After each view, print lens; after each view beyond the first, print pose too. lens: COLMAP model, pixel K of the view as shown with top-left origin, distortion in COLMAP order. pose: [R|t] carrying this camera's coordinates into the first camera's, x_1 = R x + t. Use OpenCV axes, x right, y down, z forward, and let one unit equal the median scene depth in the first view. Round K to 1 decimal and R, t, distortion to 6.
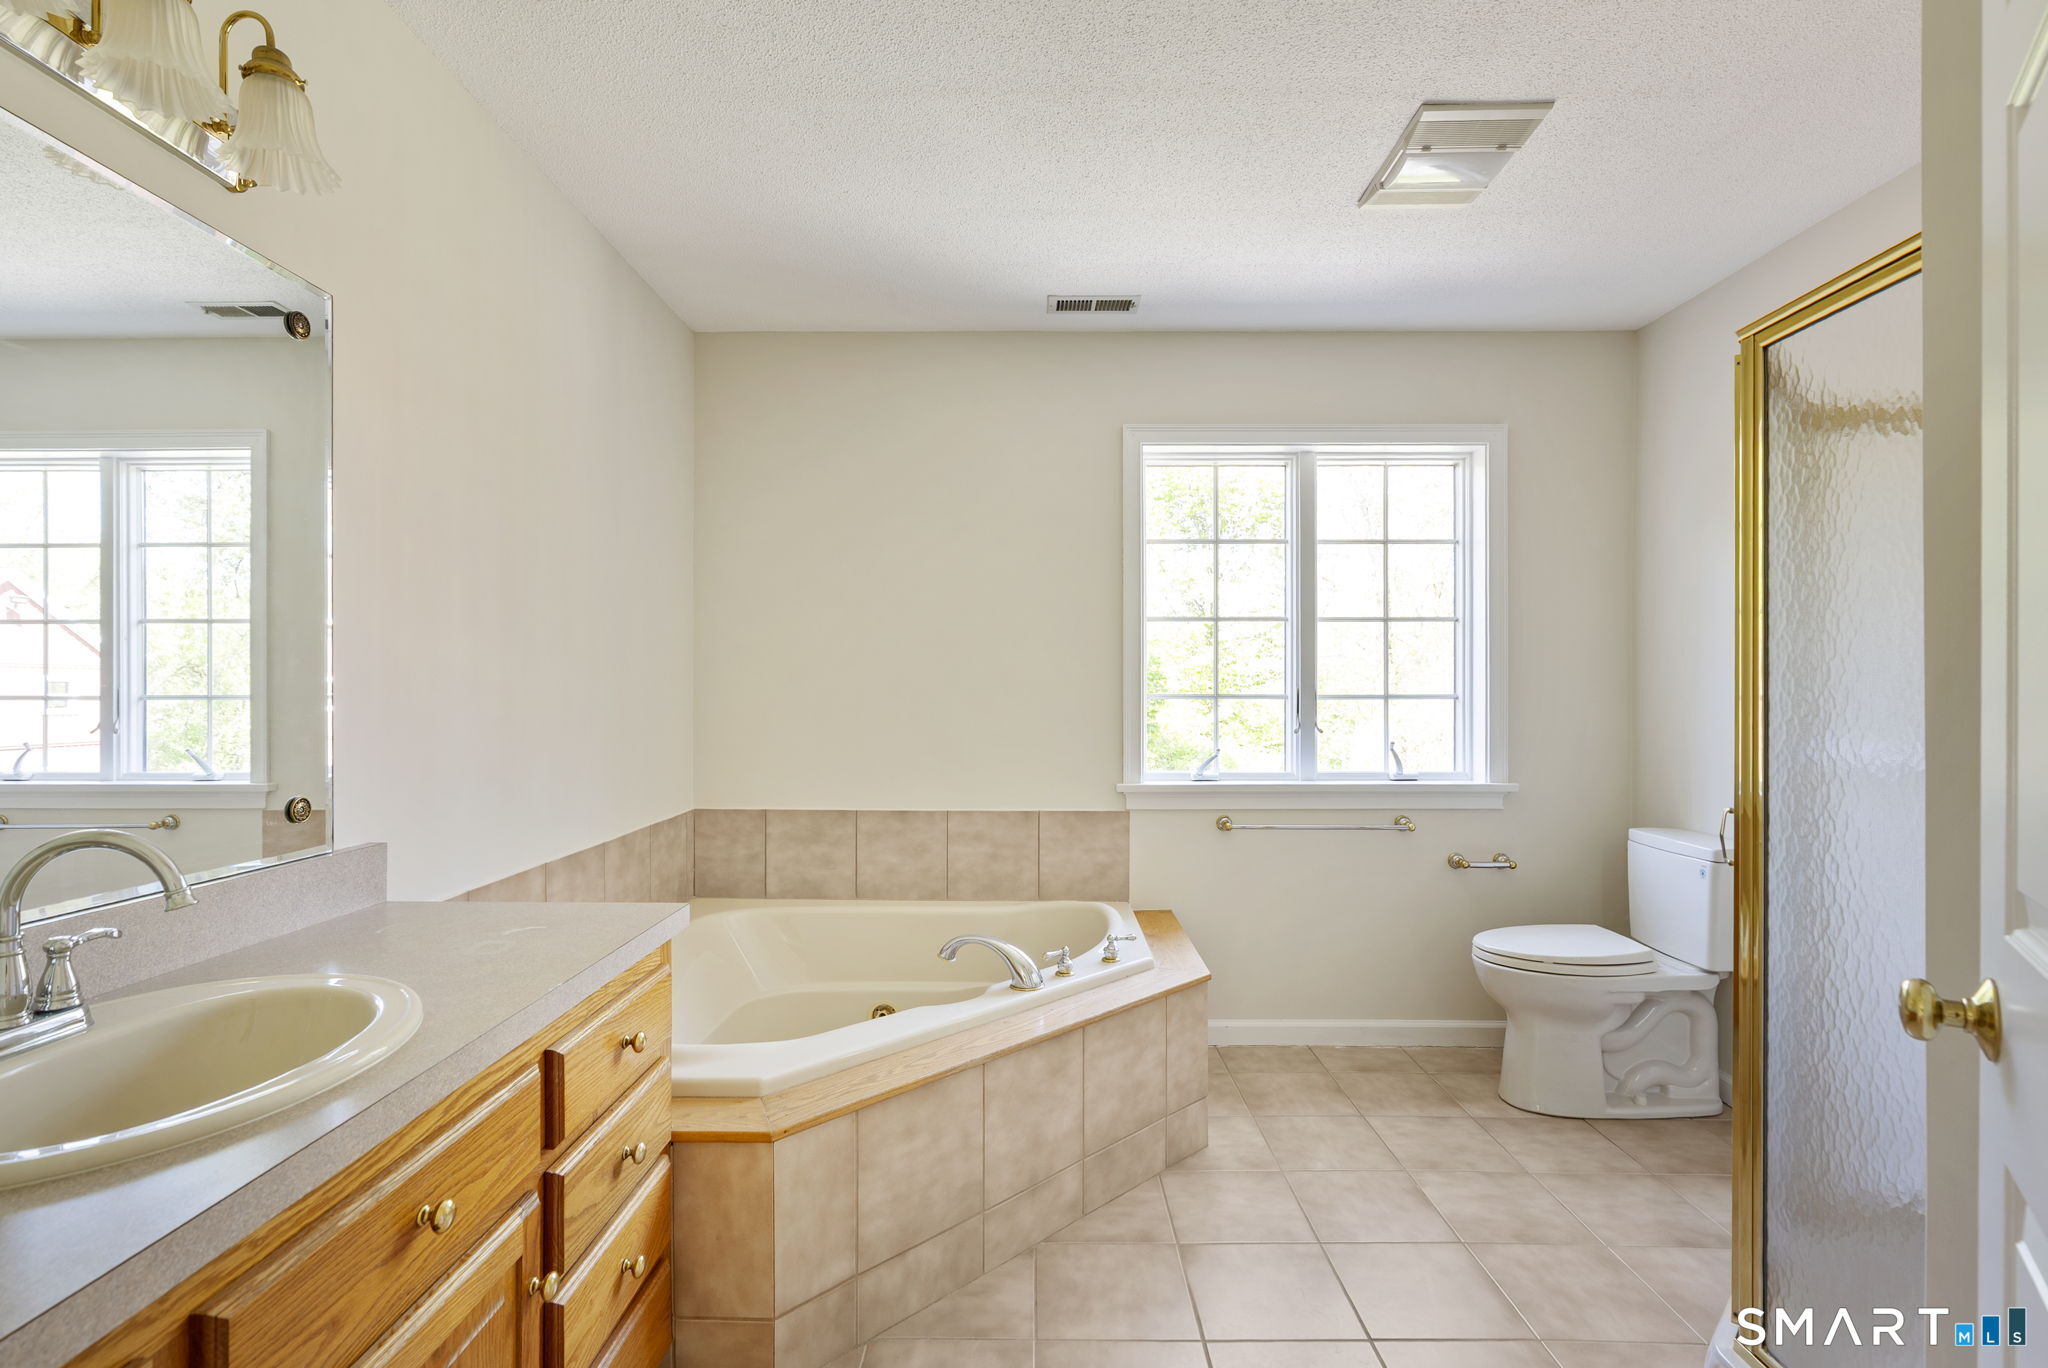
lens RADIAL K [[940.2, 0, 1018.6], [0, 940.2, 688.3], [0, 0, 1]] dist [-0.001987, -0.000205]
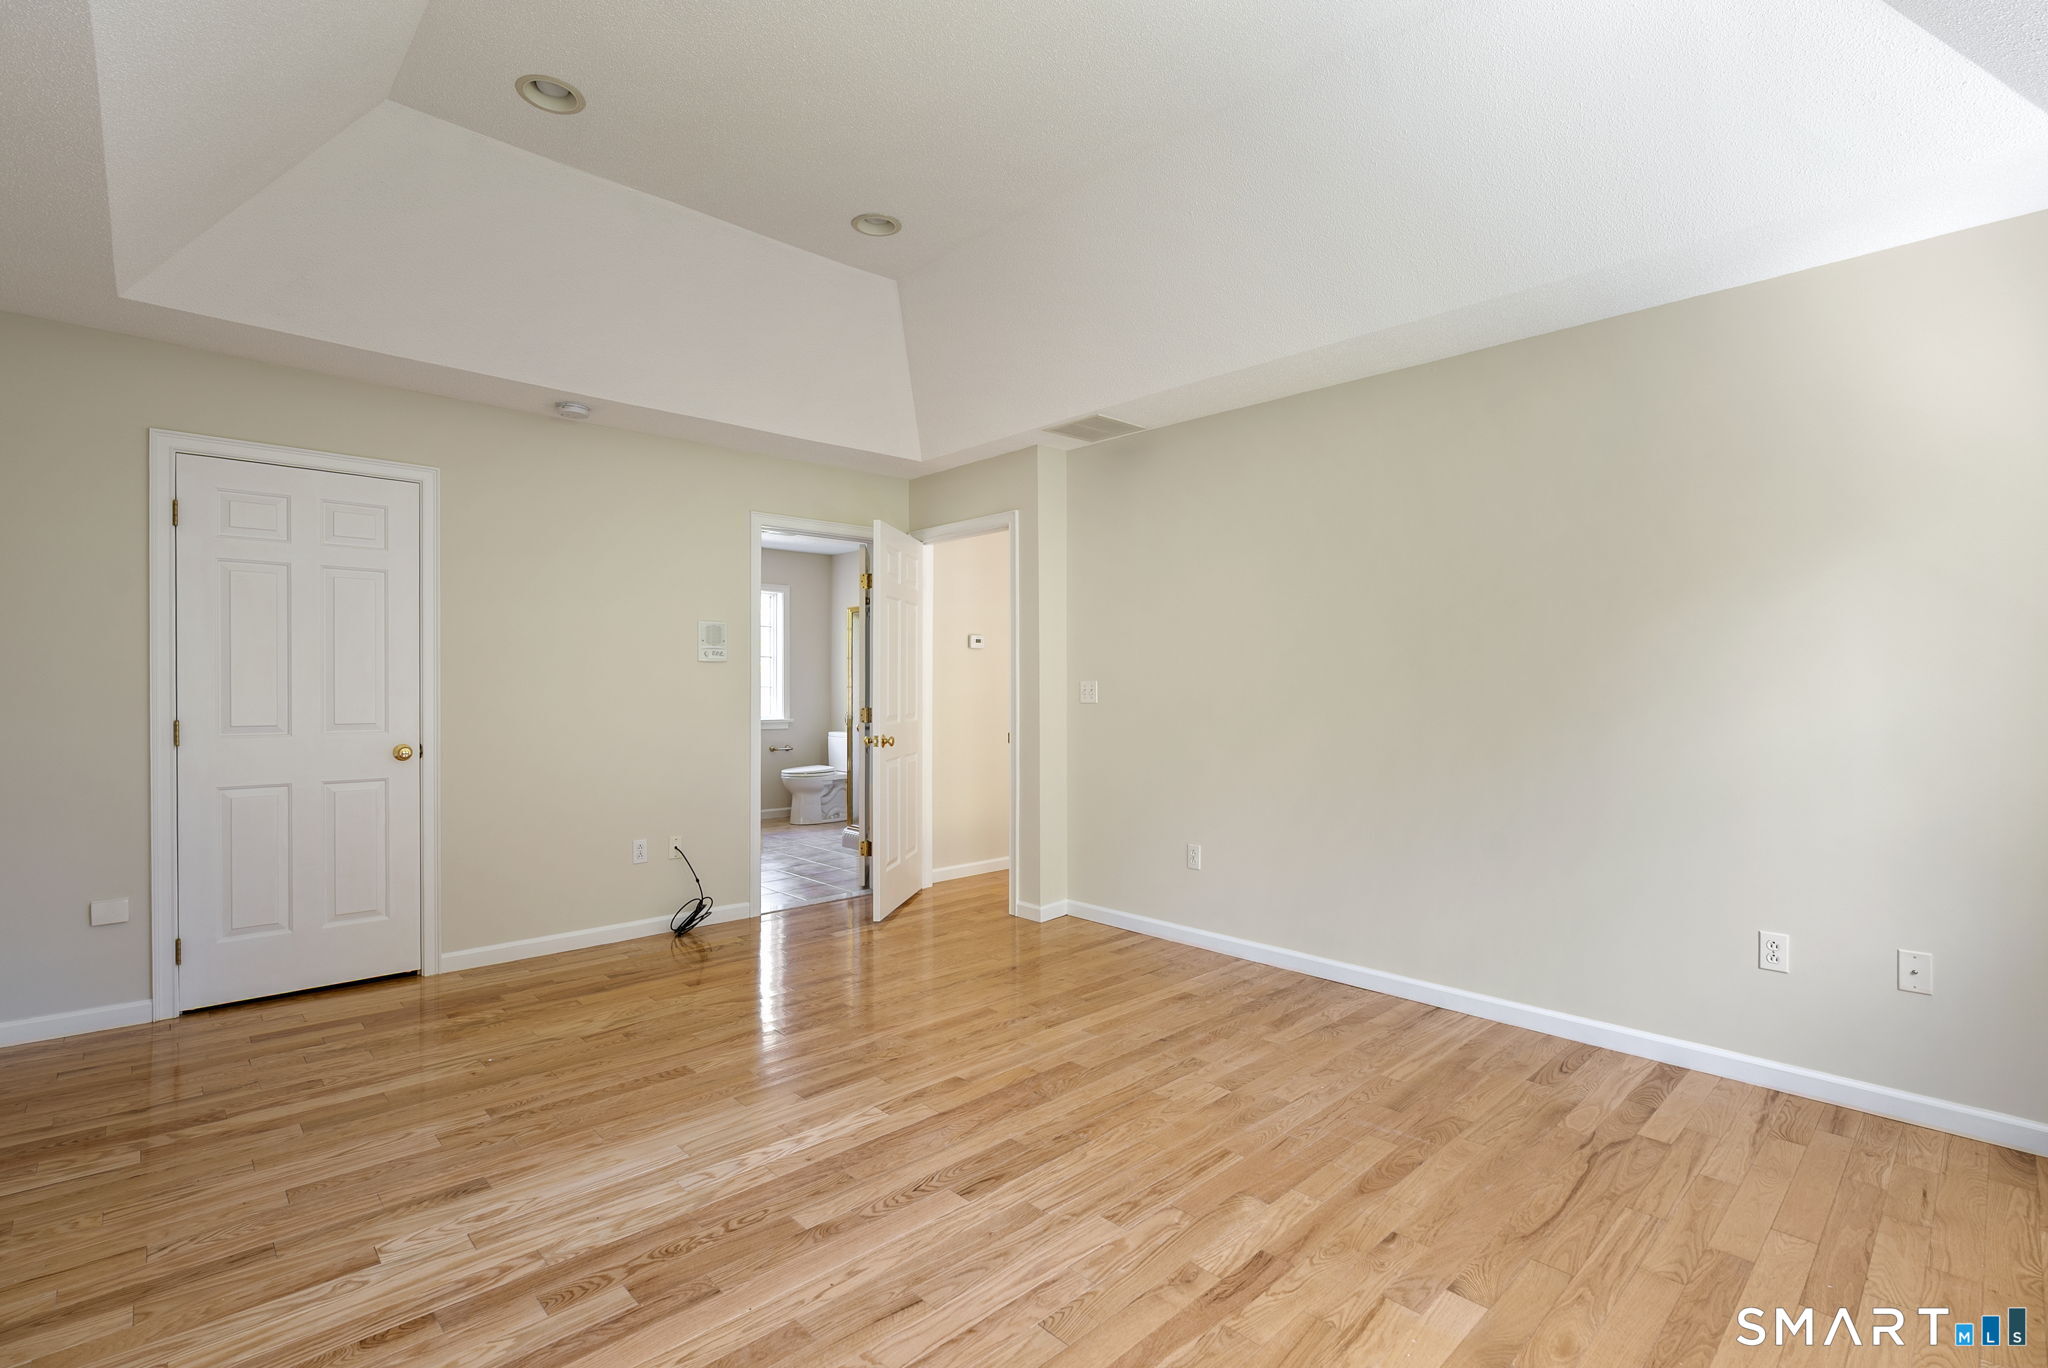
lens RADIAL K [[940.2, 0, 1020.7], [0, 940.2, 686.9], [0, 0, 1]] dist [-0.001987, -0.000205]
pose [[0.712515, -0.000086, 0.701657, -0.972210], [0.000509, 1.000000, -0.000393, 0.011481], [-0.701657, 0.000637, 0.712515, -1.498742]]
